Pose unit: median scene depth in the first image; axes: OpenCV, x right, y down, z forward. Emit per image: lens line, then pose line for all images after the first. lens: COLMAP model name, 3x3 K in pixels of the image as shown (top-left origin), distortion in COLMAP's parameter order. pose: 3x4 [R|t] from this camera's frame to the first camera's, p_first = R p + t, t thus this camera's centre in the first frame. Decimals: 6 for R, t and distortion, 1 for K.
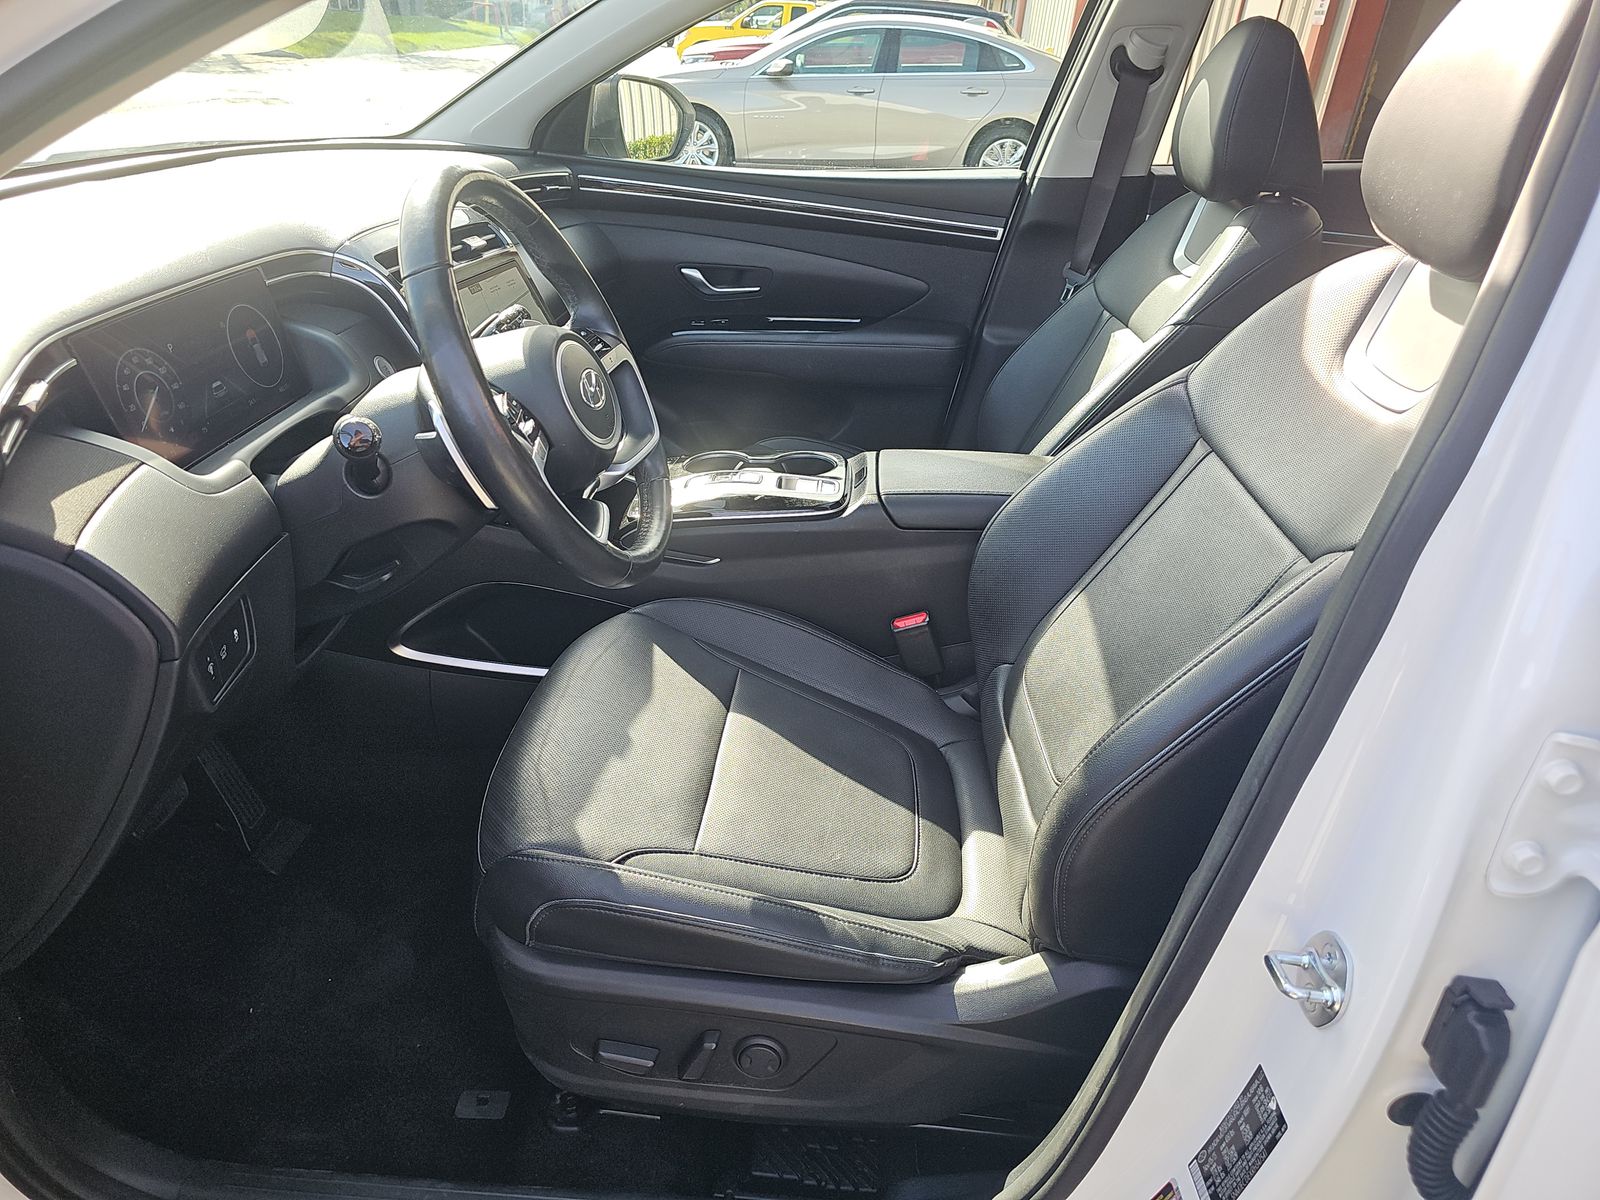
lens RADIAL K [[1060.4, 0, 797.0], [0, 1060.4, 602.0], [0, 0, 1]] dist [0.011574, 0.001780]
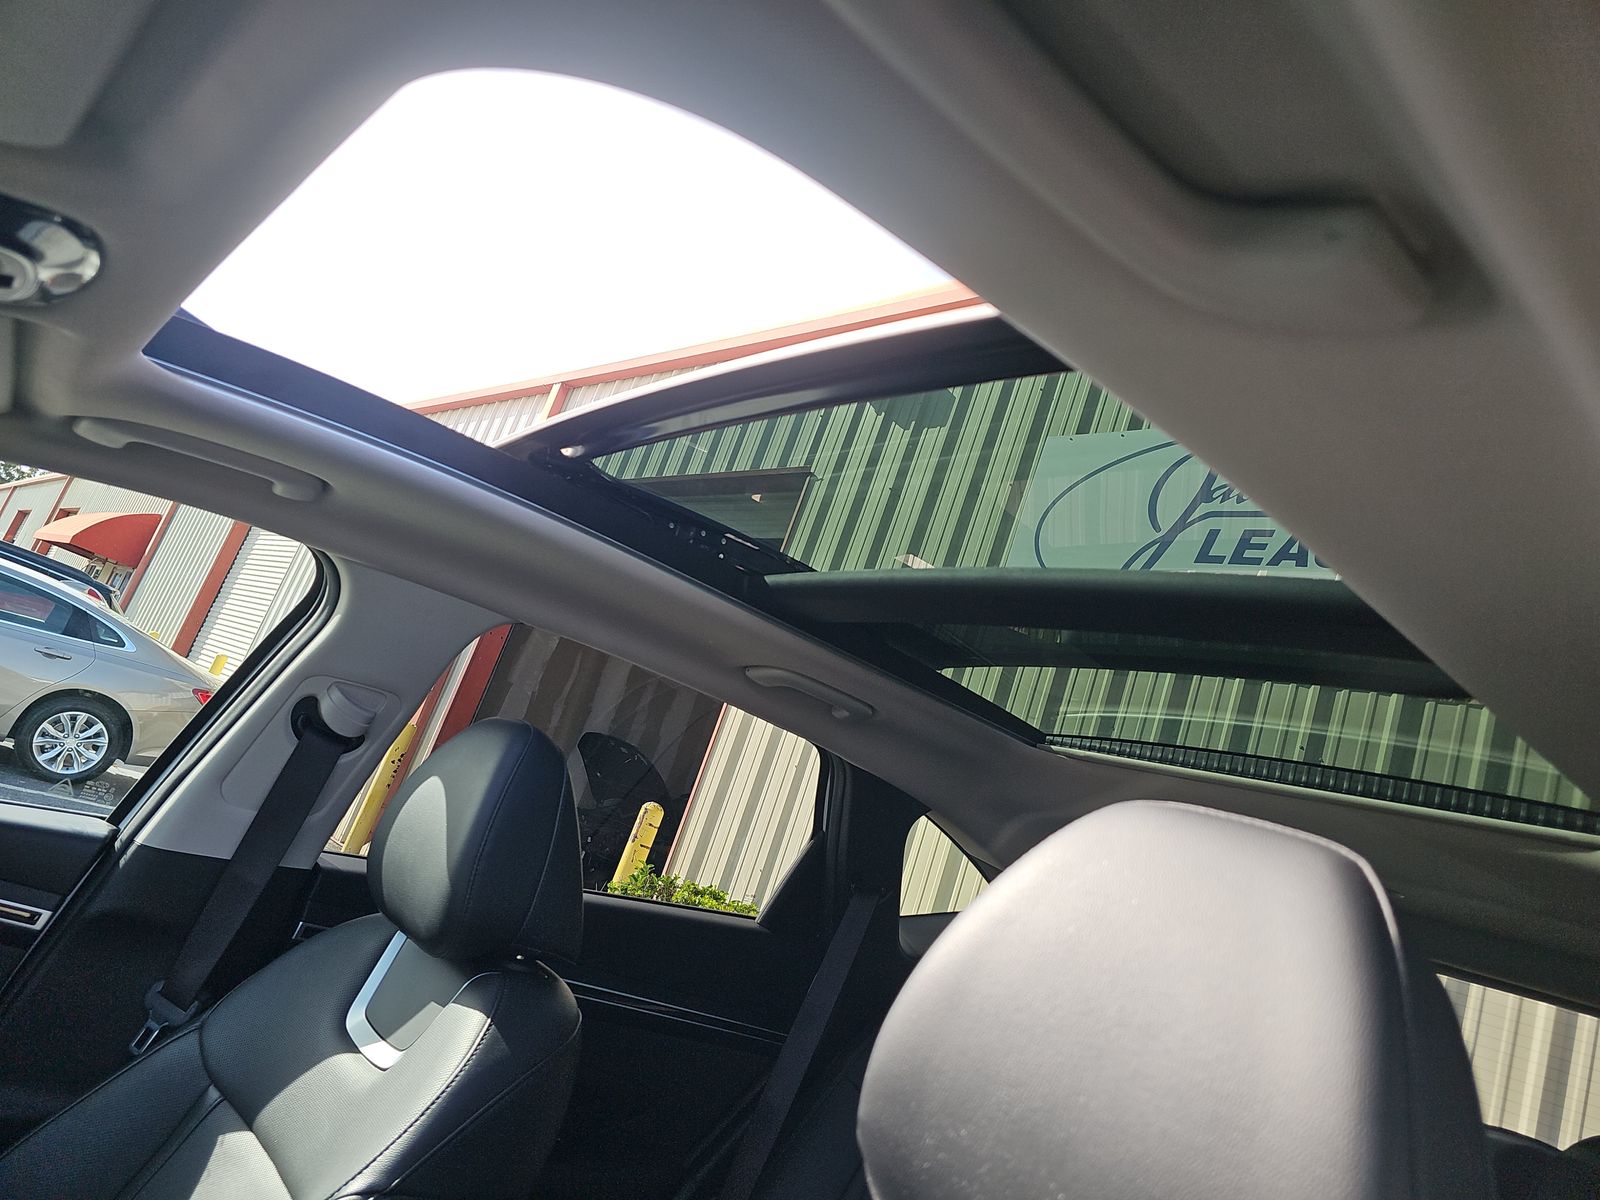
lens RADIAL K [[1060.4, 0, 800.4], [0, 1060.4, 602.2], [0, 0, 1]] dist [0.011574, 0.001780]
pose [[0.690900, 0.311202, 0.652541, 0.040917], [0.084589, 0.861611, -0.500471, -0.172212], [-0.717984, 0.400973, 0.568963, 0.299461]]
